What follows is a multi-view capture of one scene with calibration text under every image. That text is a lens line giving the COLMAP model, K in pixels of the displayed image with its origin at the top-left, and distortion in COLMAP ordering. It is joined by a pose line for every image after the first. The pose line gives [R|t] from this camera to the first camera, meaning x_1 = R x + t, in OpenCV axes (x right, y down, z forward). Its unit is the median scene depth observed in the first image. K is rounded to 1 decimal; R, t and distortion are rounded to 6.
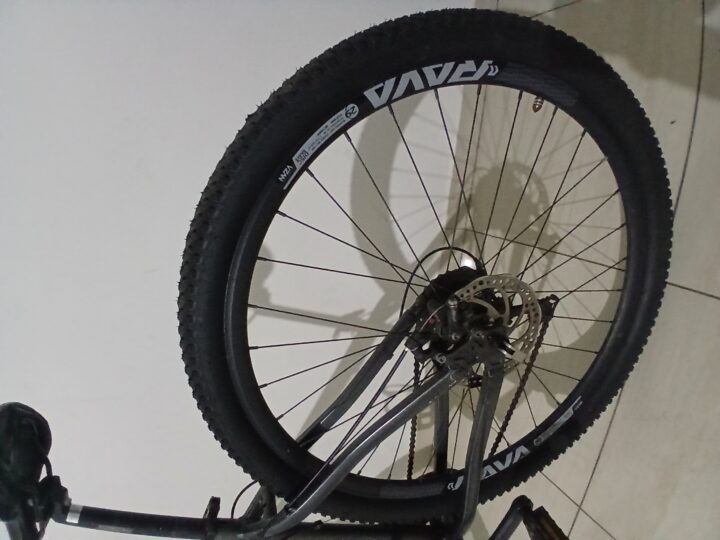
lens RADIAL K [[357.1, 0, 360.4], [0, 357.1, 269.3], [0, 0, 1]] dist [-0.007715, -0.000667]
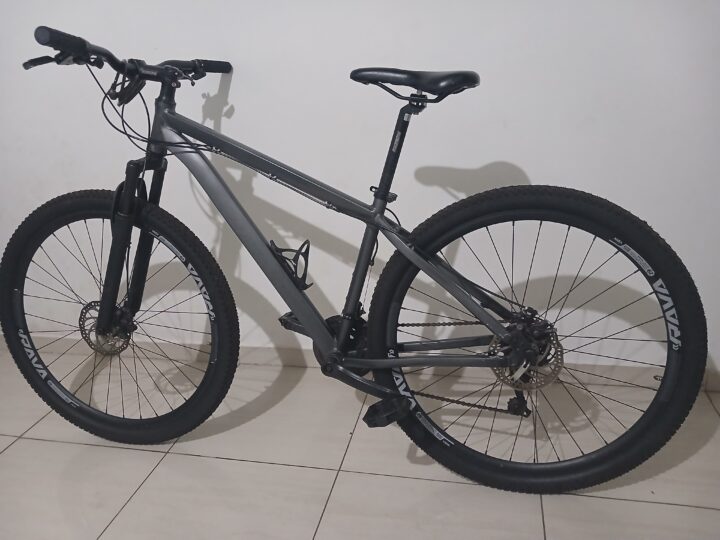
lens RADIAL K [[569.0, 0, 353.8], [0, 569.0, 269.0], [0, 0, 1]] dist [0.006029, -0.004626]
pose [[0.038216, 0.996852, -0.069470, 0.107944], [-0.997779, 0.034271, -0.057117, 1.334609], [-0.054556, 0.071499, 0.995948, -1.993695]]
